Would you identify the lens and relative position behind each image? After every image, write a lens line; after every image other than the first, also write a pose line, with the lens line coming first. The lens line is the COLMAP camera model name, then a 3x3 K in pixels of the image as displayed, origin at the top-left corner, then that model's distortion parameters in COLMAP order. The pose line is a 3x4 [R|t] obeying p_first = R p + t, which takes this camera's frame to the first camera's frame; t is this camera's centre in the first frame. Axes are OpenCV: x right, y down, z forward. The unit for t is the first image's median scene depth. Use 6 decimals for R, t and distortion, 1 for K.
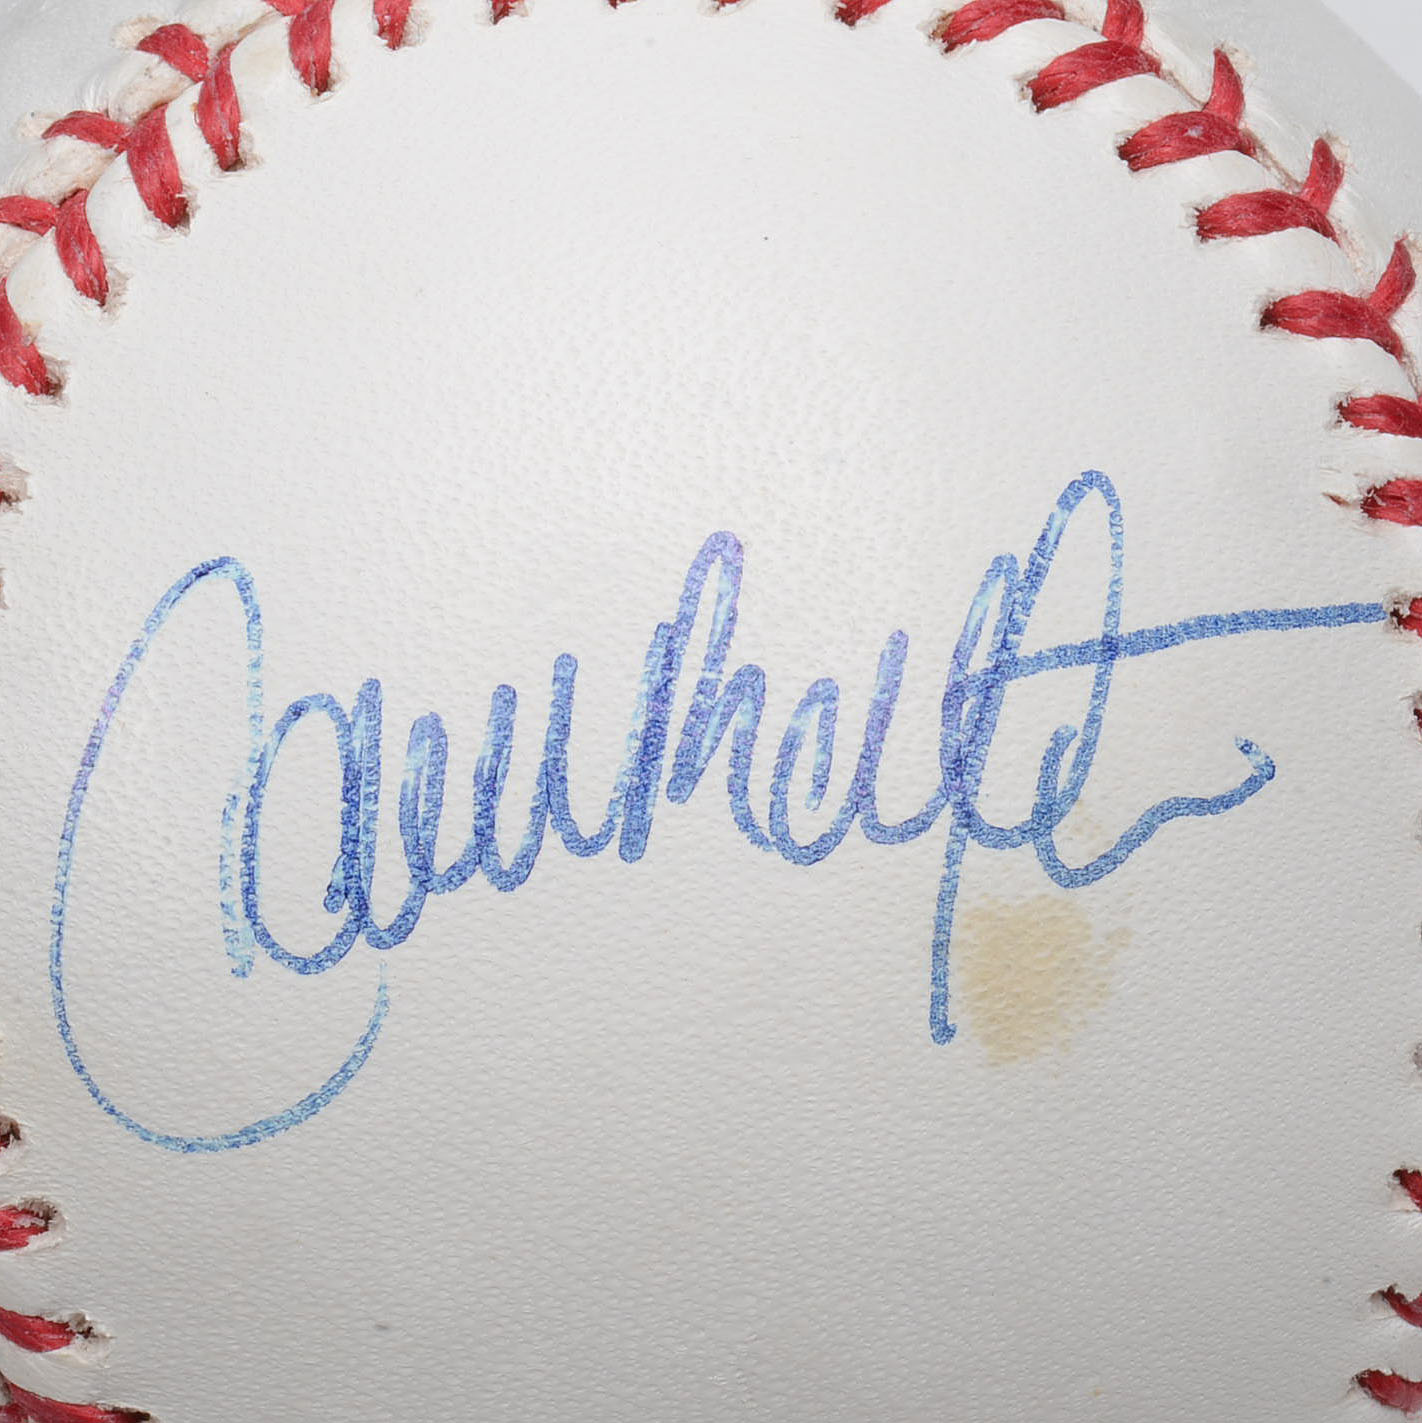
lens RADIAL K [[4749.3, 0, 711.0], [0, 4749.3, 711.5], [0, 0, 1]] dist [-0.092476, -0.144949]
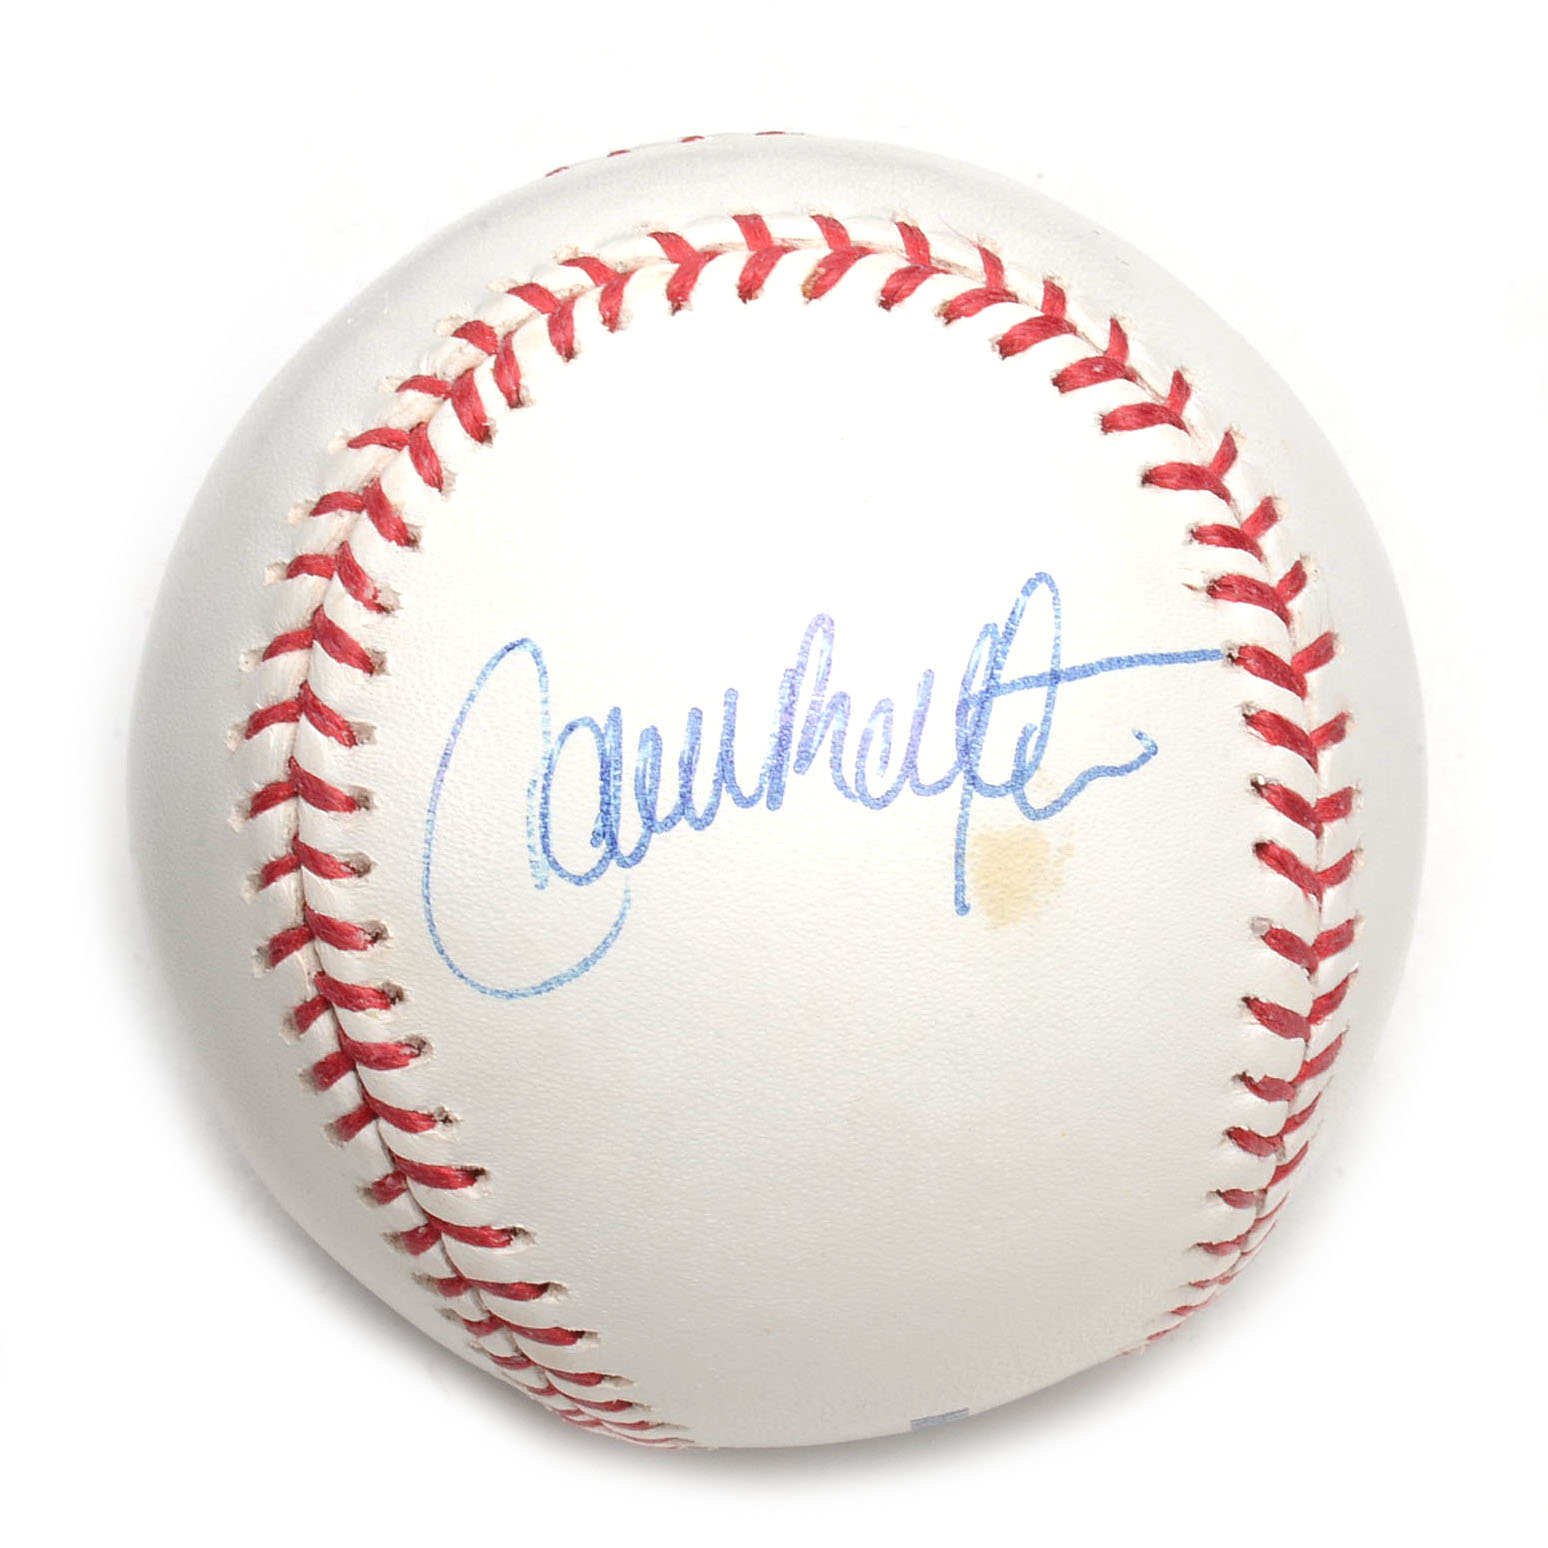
lens RADIAL K [[5166.5, 0, 774.0], [0, 5166.5, 774.0], [0, 0, 1]] dist [-0.092476, -0.144949]
pose [[0.999511, -0.029405, 0.010647, -0.035119], [0.029876, 0.998441, -0.047157, 0.103021], [-0.009244, 0.047452, 0.998831, -0.810767]]
